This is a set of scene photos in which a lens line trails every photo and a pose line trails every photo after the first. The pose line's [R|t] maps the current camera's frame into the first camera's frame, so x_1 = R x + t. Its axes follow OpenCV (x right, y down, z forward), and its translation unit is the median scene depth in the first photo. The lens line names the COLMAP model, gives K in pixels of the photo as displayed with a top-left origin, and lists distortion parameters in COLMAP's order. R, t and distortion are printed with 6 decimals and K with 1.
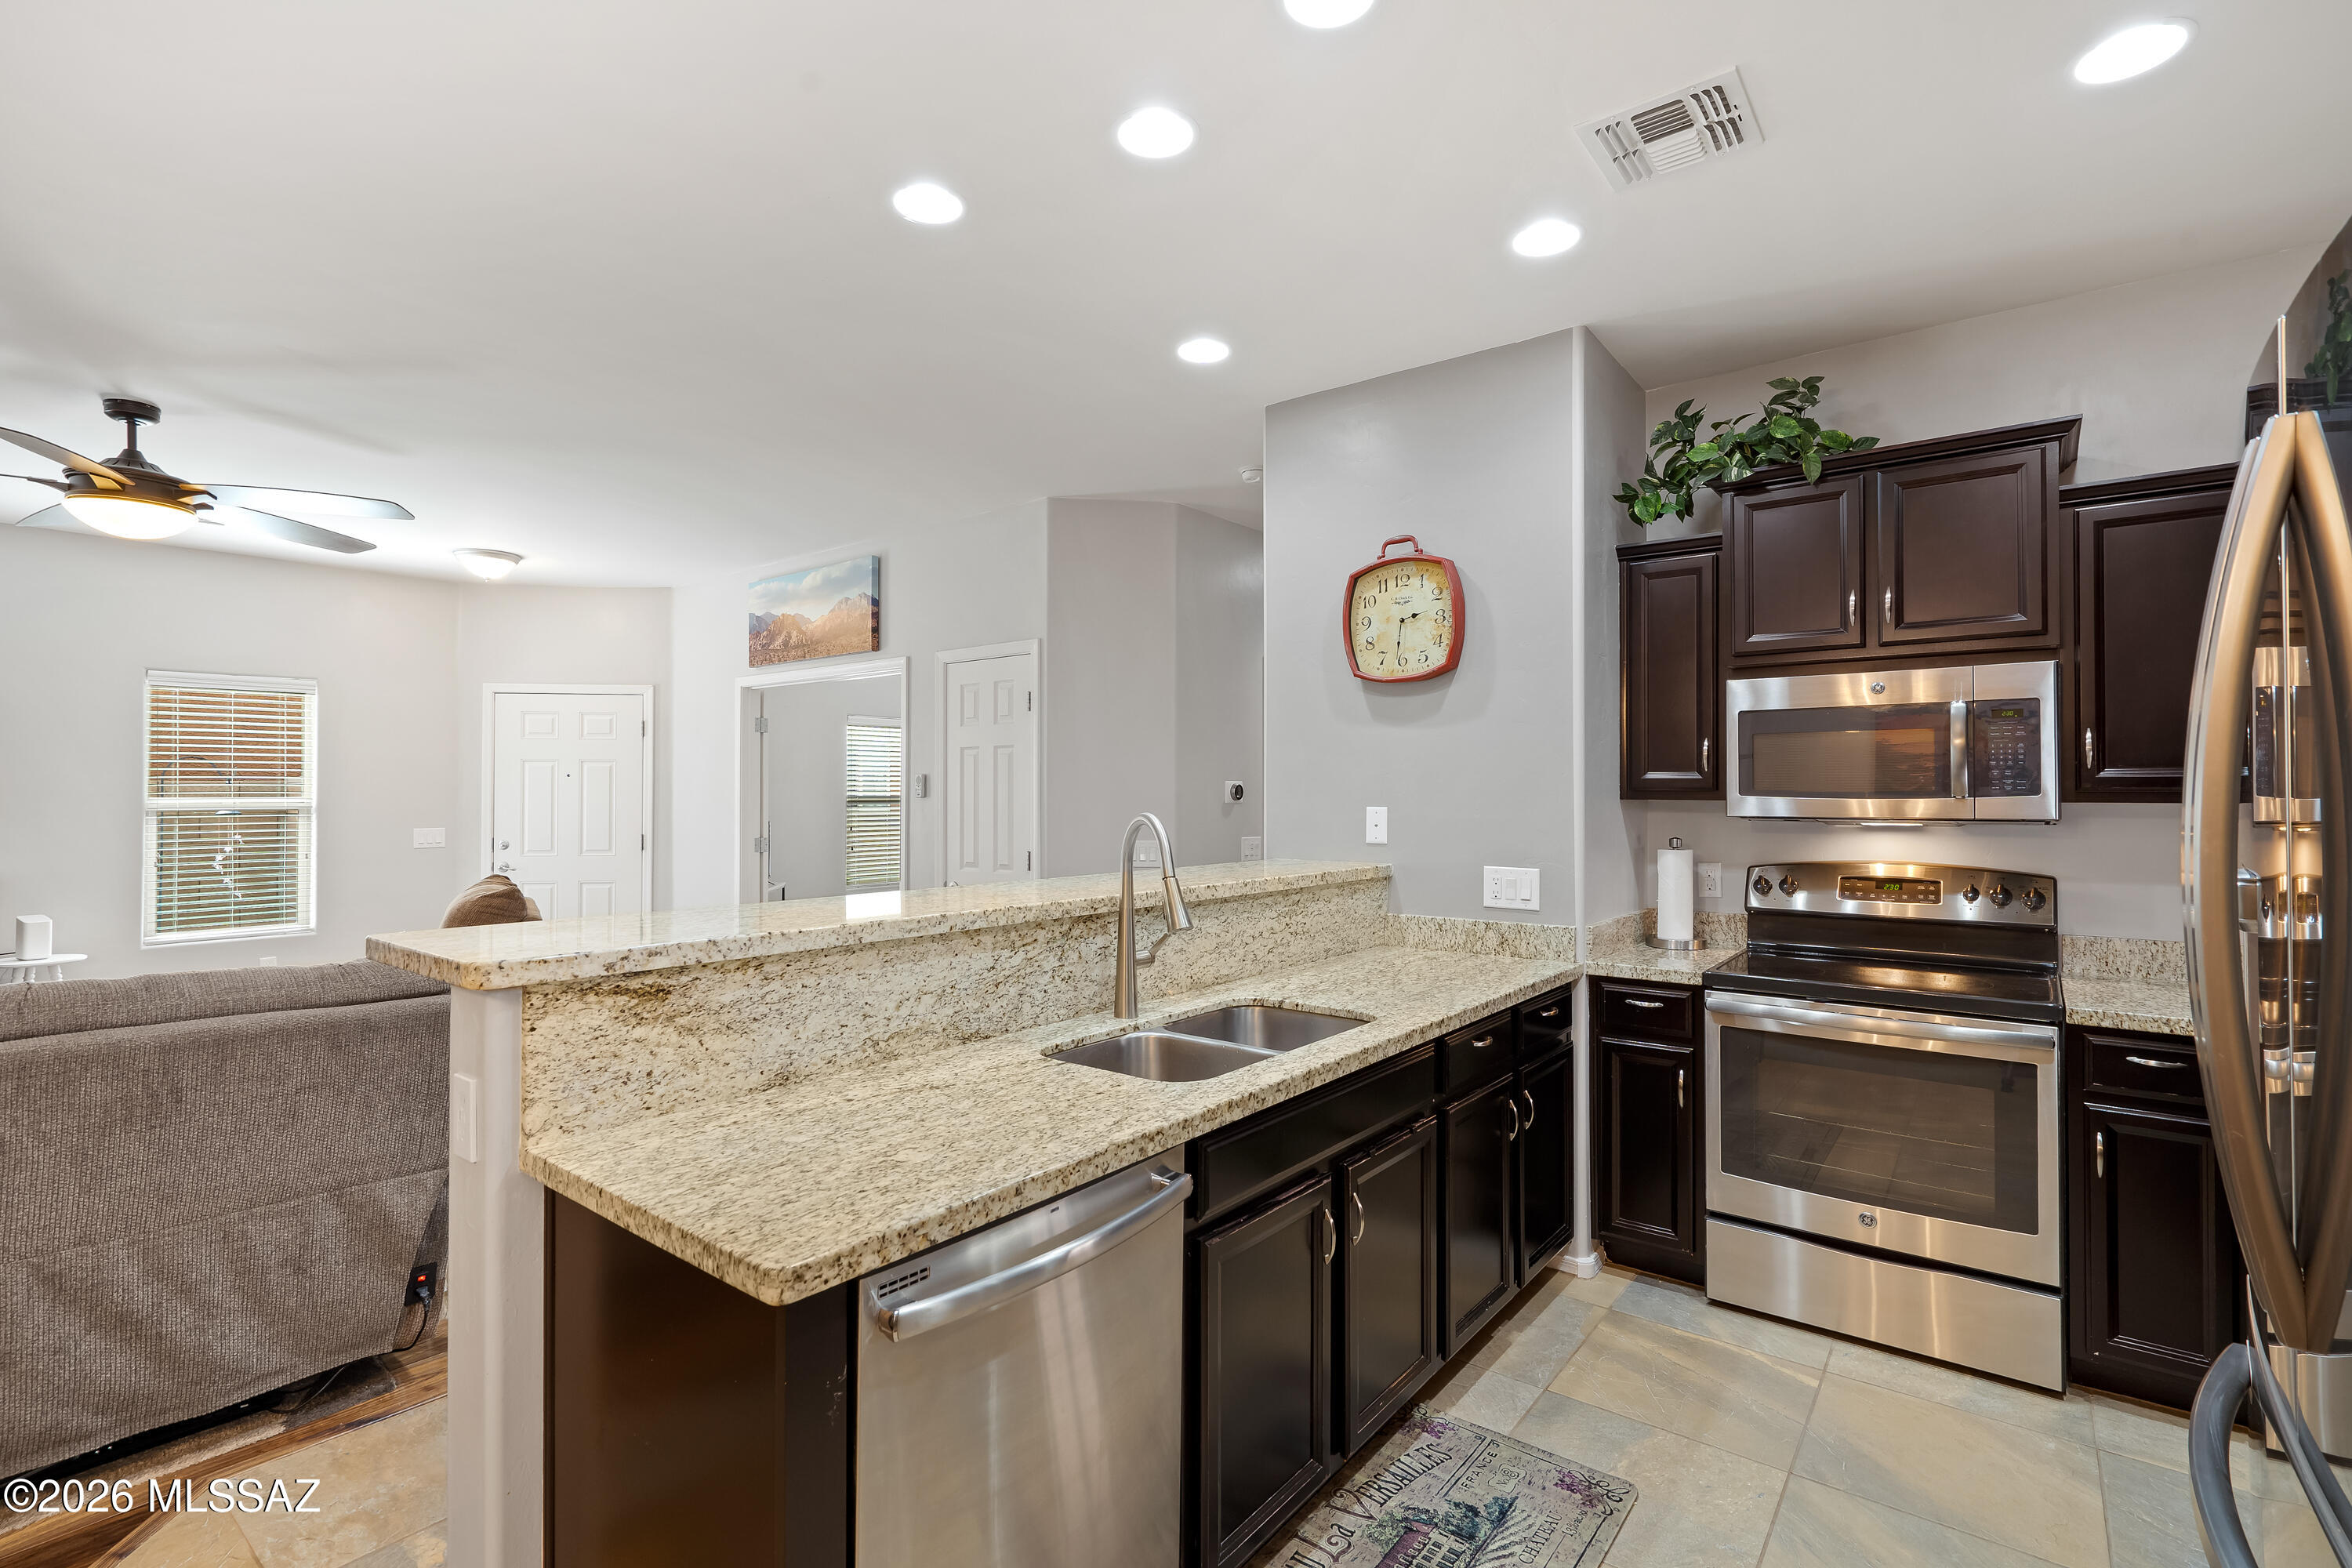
lens RADIAL K [[1079.6, 0, 1173.8], [0, 1079.6, 782.5], [0, 0, 1]] dist [-0.005789, 0.003578]
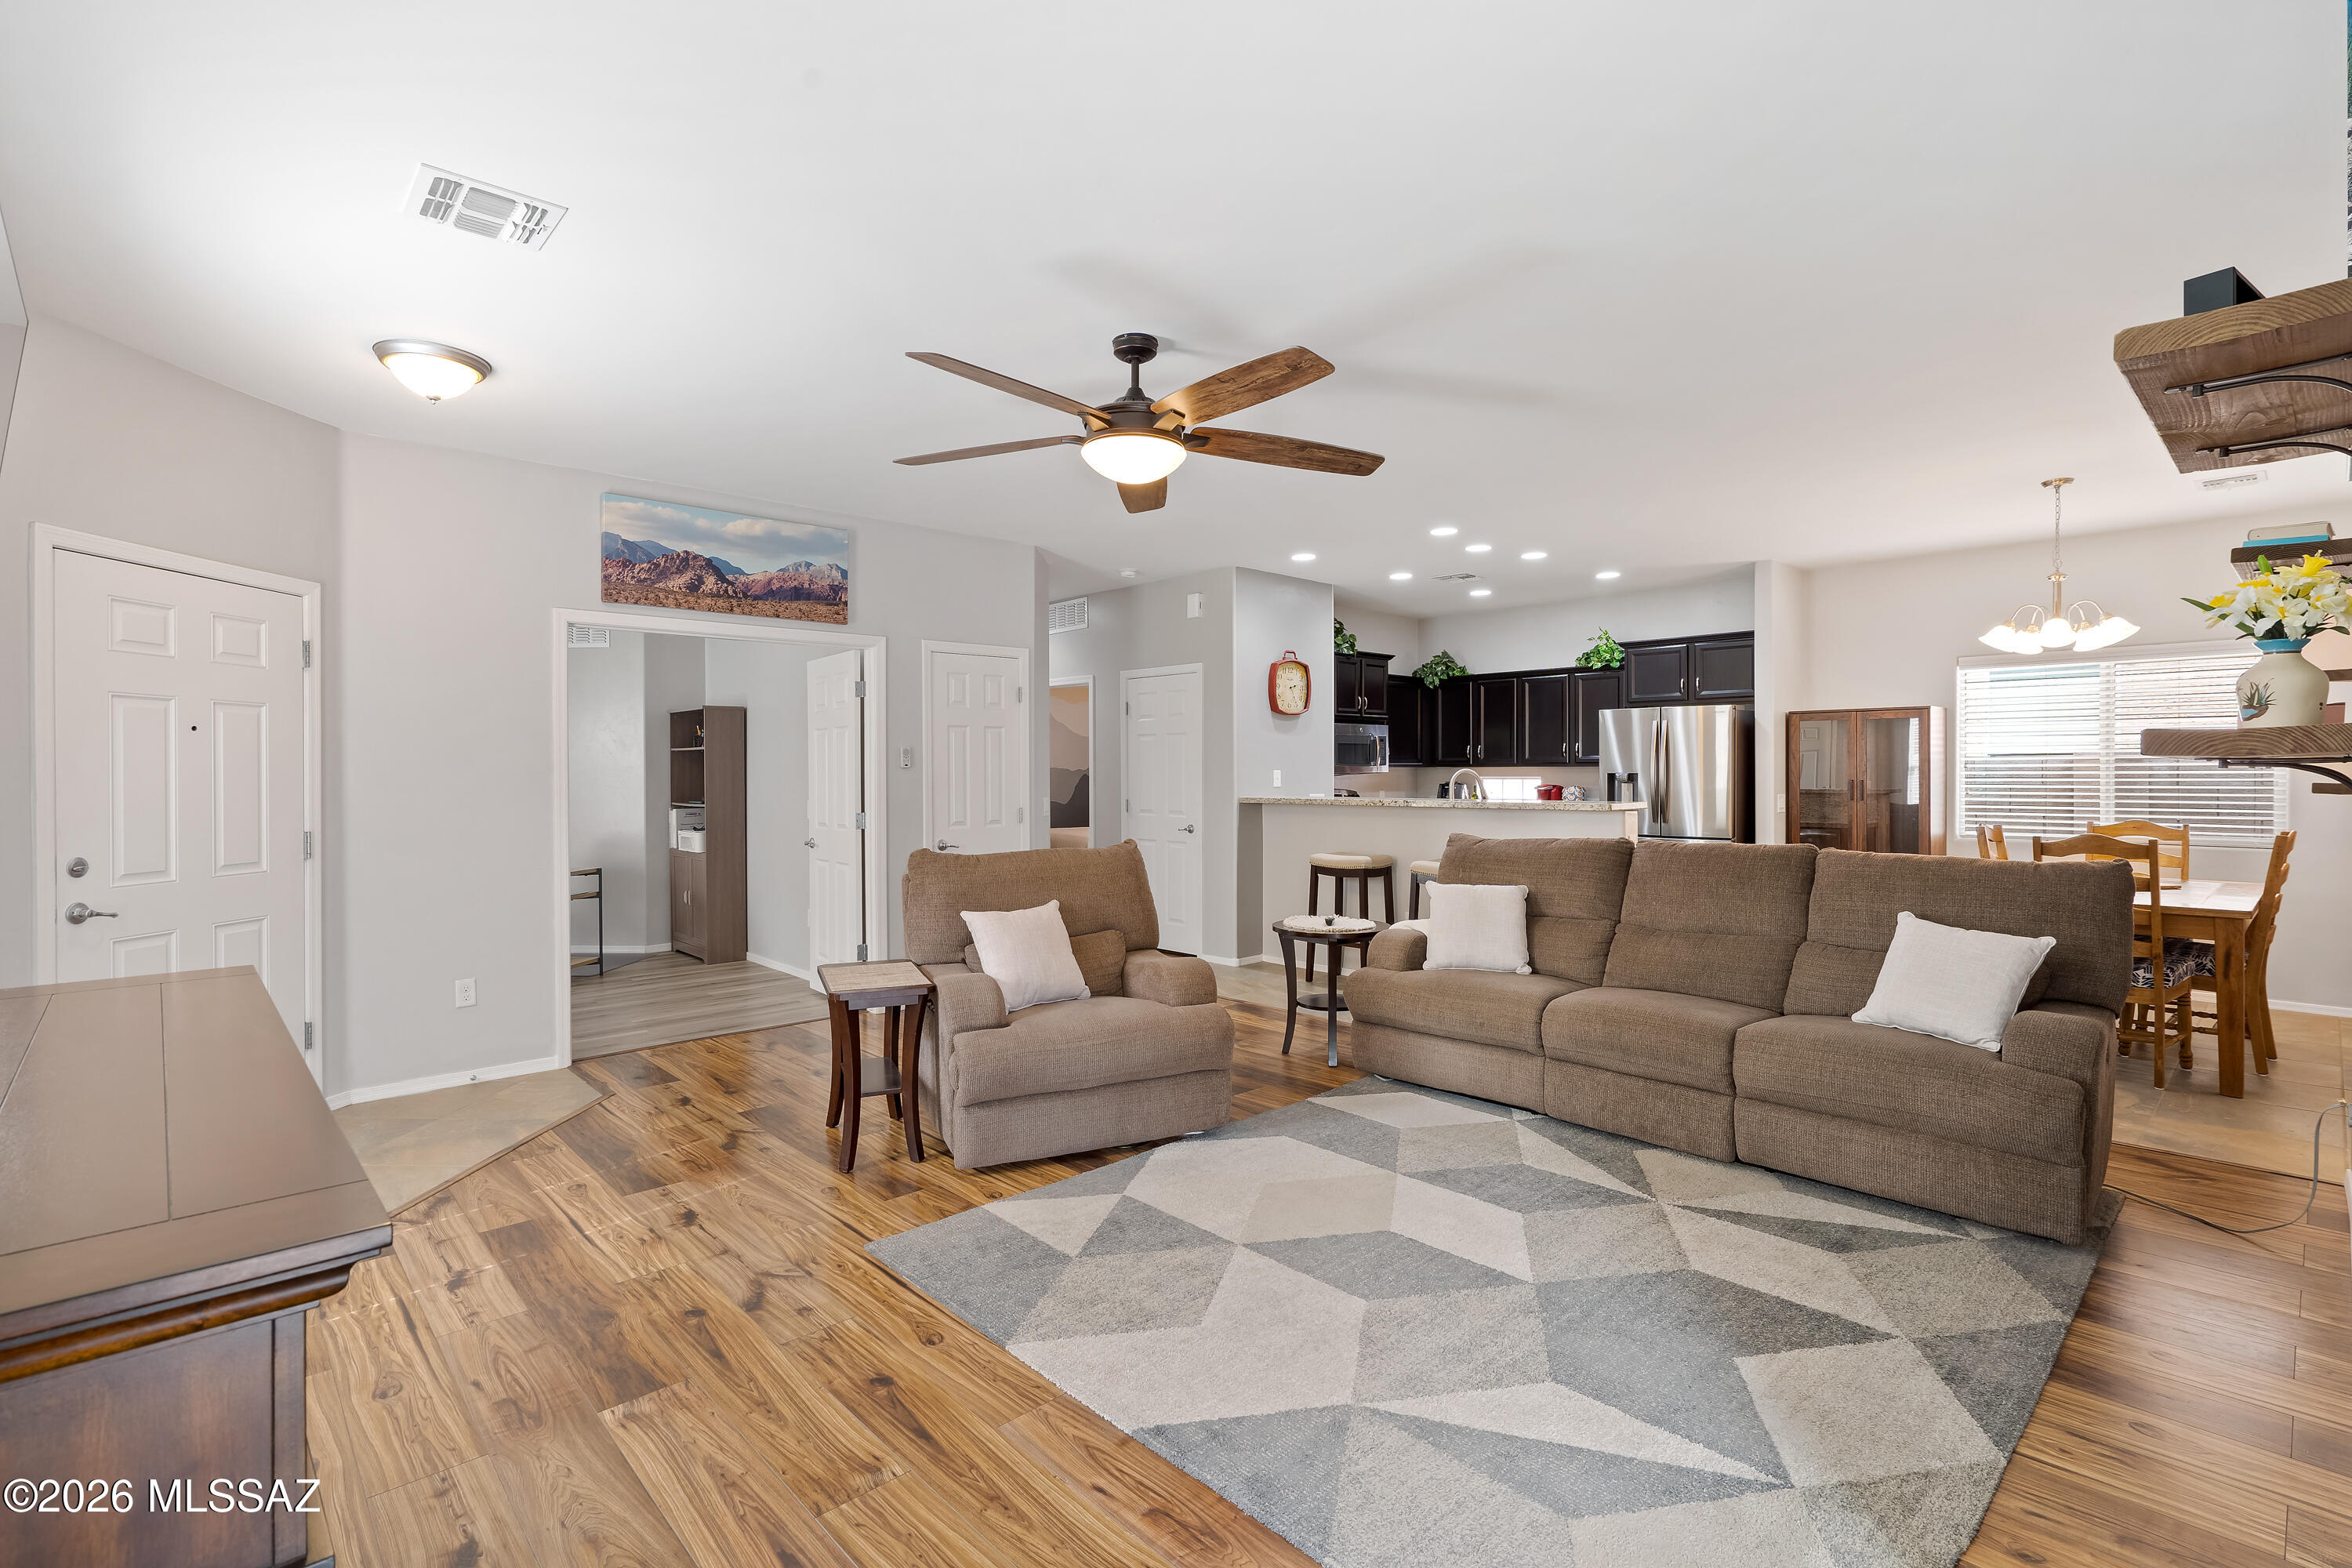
lens RADIAL K [[1079.6, 0, 1160.2], [0, 1079.6, 778.1], [0, 0, 1]] dist [-0.005789, 0.003578]
pose [[0.160993, -0.006772, 0.986932, -2.318179], [-0.005628, 0.999954, 0.007780, 0.026051], [-0.986940, -0.006807, 0.160947, 1.011320]]
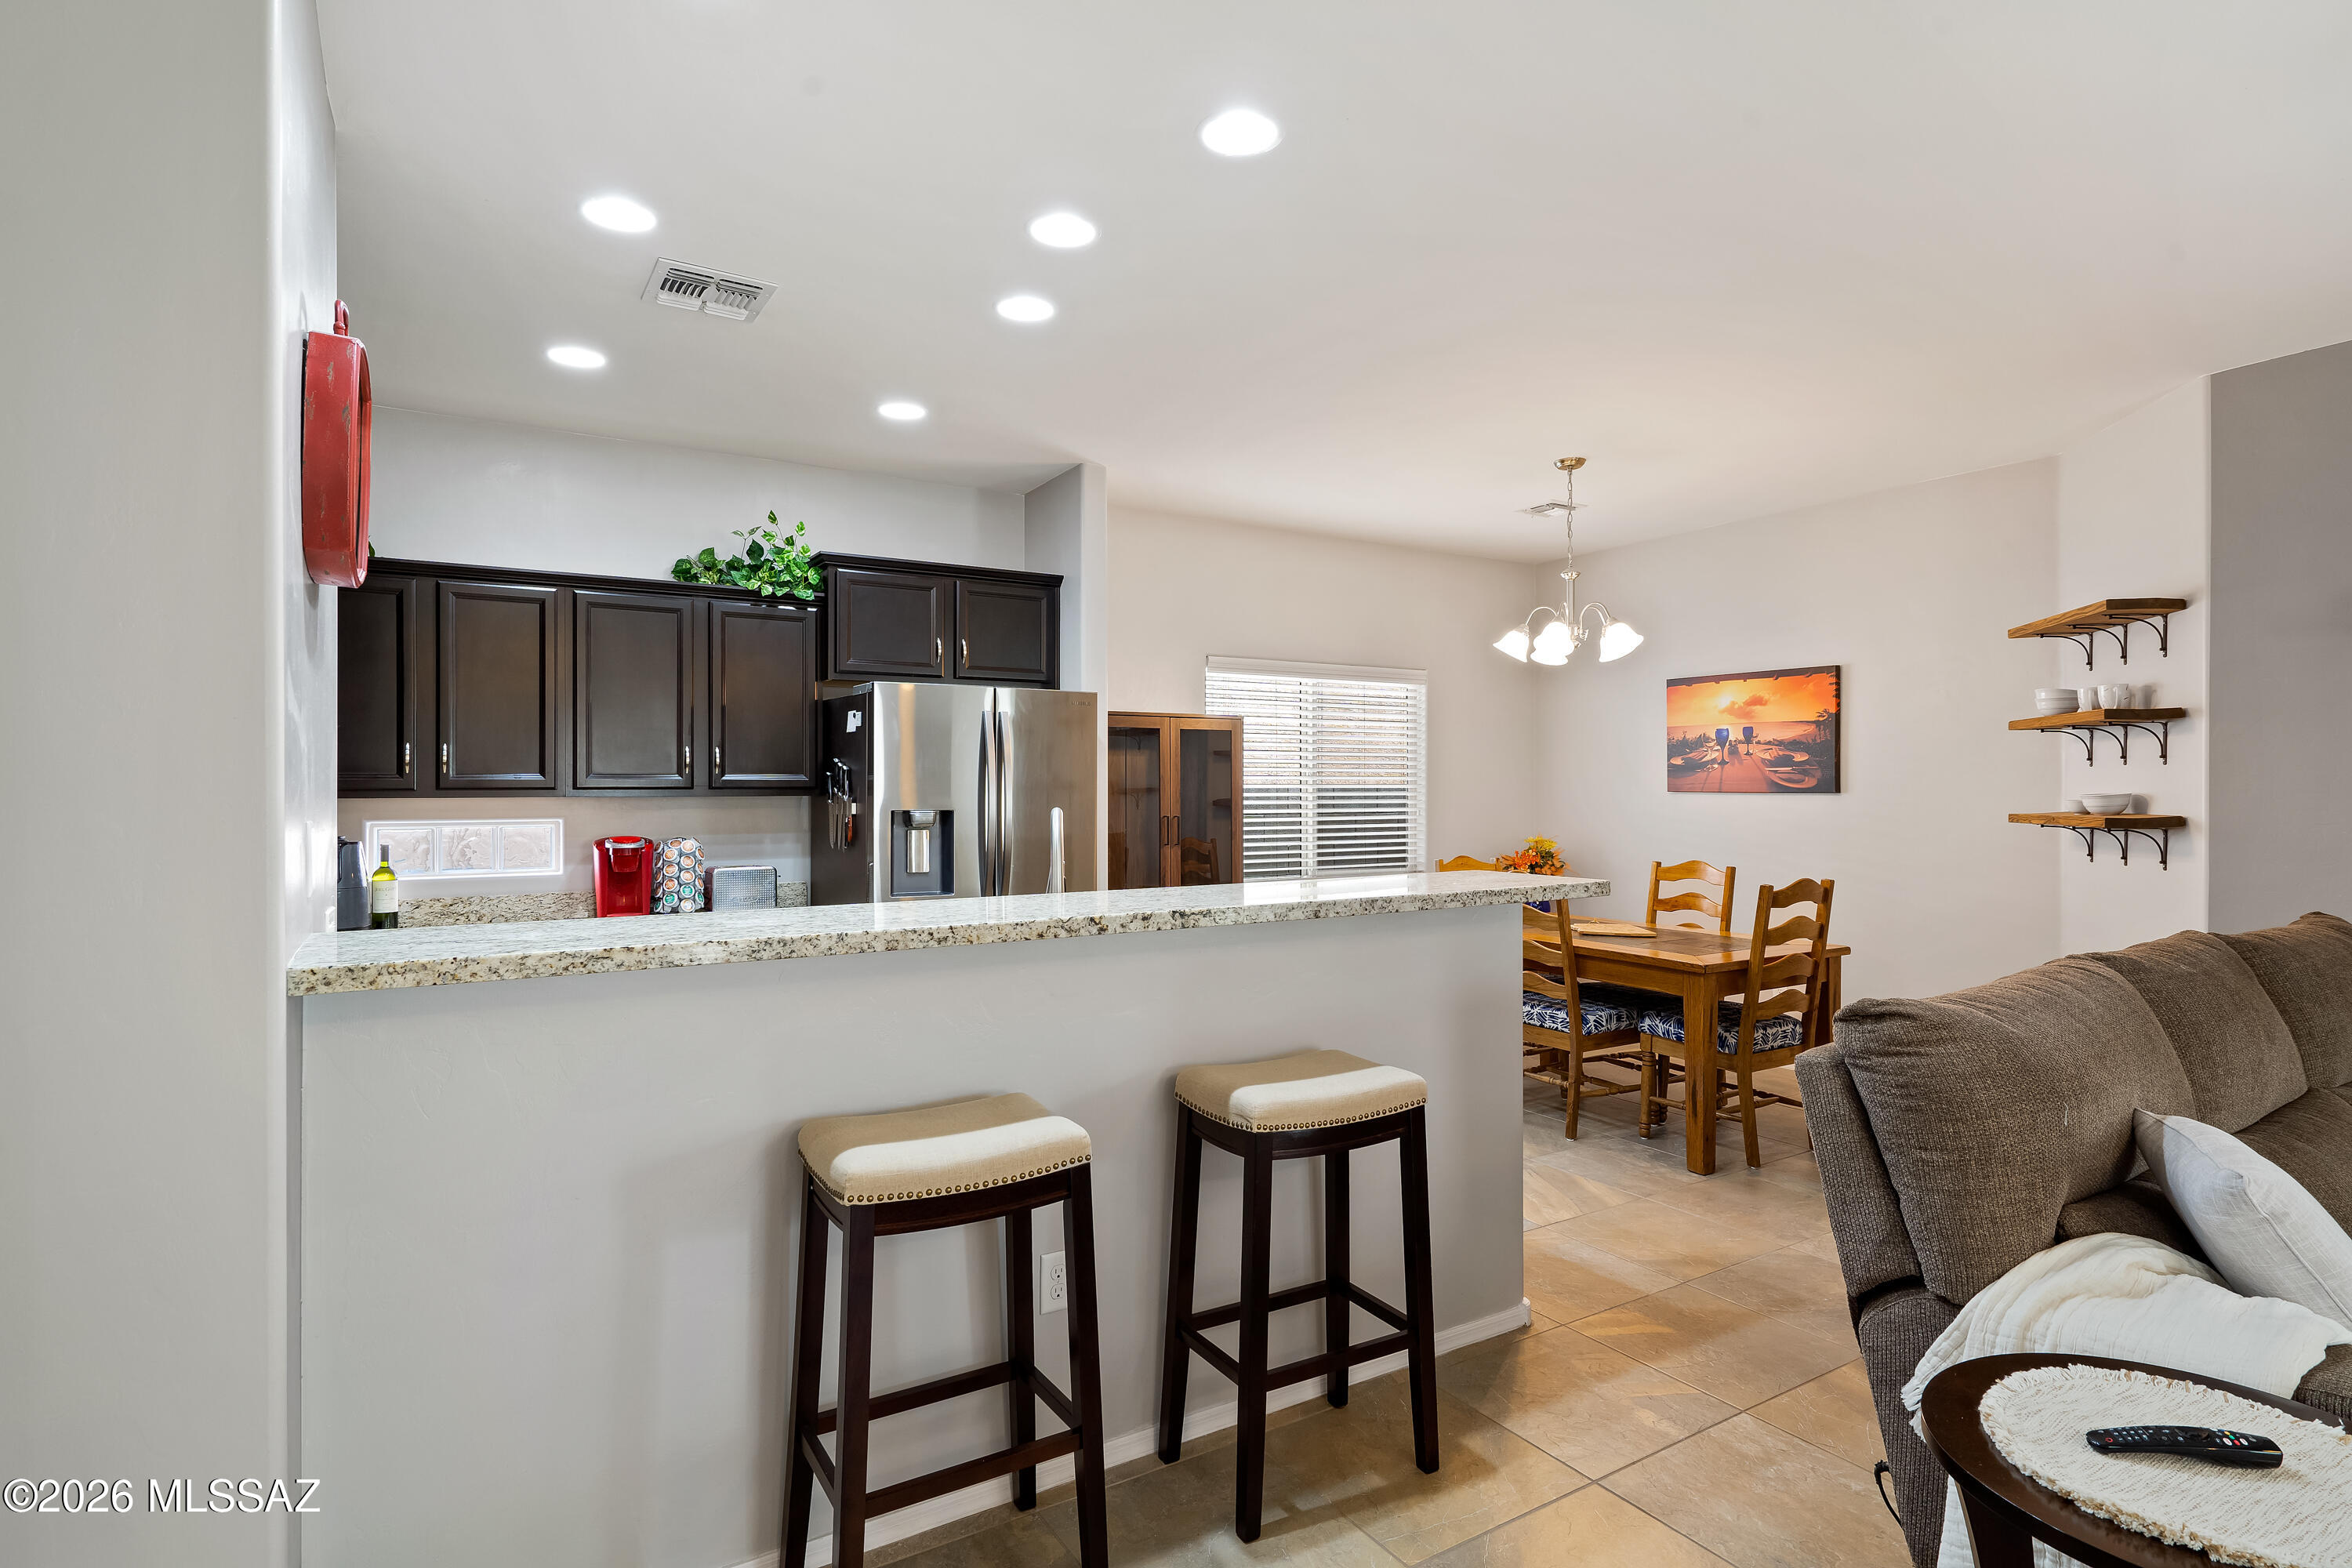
lens RADIAL K [[1198.0, 0, 1169.0], [0, 1198.0, 787.8], [0, 0, 1]] dist [0.003761, 0.000118]
pose [[-0.938663, 0.001343, 0.344832, -0.412733], [-0.001662, 0.999963, -0.008420, 0.012901], [-0.344831, -0.008476, -0.938627, 1.581632]]
